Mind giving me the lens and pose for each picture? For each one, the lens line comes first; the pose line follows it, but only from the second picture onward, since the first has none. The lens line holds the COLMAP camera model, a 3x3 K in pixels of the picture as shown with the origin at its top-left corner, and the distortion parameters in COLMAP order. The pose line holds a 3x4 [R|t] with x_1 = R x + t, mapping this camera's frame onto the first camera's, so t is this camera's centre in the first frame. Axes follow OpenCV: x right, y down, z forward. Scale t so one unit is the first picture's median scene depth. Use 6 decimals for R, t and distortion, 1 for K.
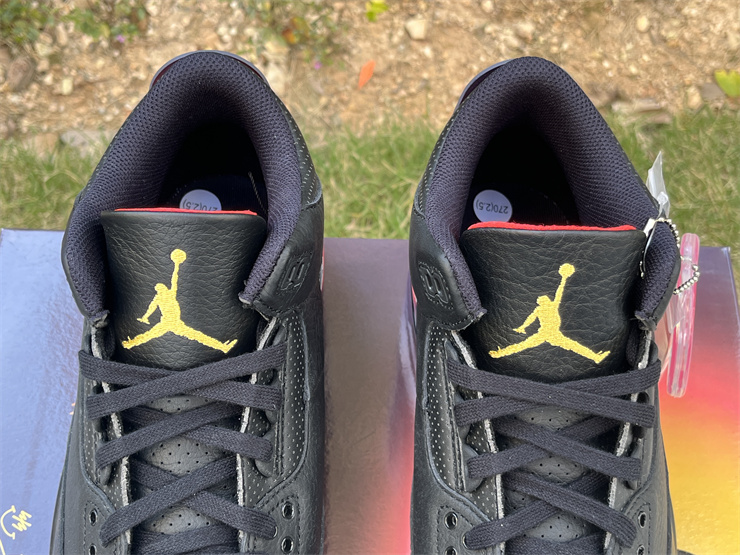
lens RADIAL K [[1035.1, 0, 376.4], [0, 1035.1, 276.2], [0, 0, 1]] dist [0.017271, 0.000000]
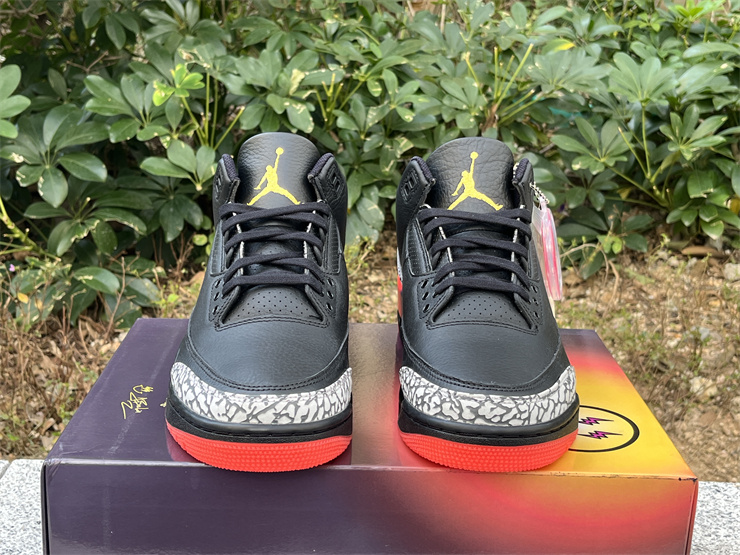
lens RADIAL K [[1035.1, 0, 374.2], [0, 1035.1, 278.0], [0, 0, 1]] dist [0.017271, 0.000000]
pose [[0.999579, 0.000563, 0.029017, -0.063738], [0.019413, 0.730237, -0.682918, 1.439474], [-0.021574, 0.683194, 0.729919, -0.277366]]
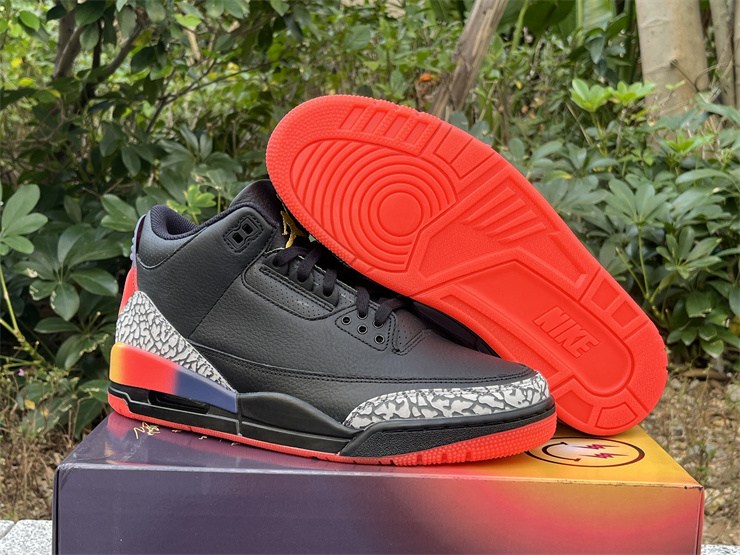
lens RADIAL K [[1035.1, 0, 372.7], [0, 1035.1, 283.1], [0, 0, 1]] dist [0.017271, 0.000000]
pose [[0.999652, 0.007837, 0.025208, -0.076807], [0.015184, 0.610417, -0.791935, 1.666686], [-0.021593, 0.792041, 0.610085, -0.131390]]
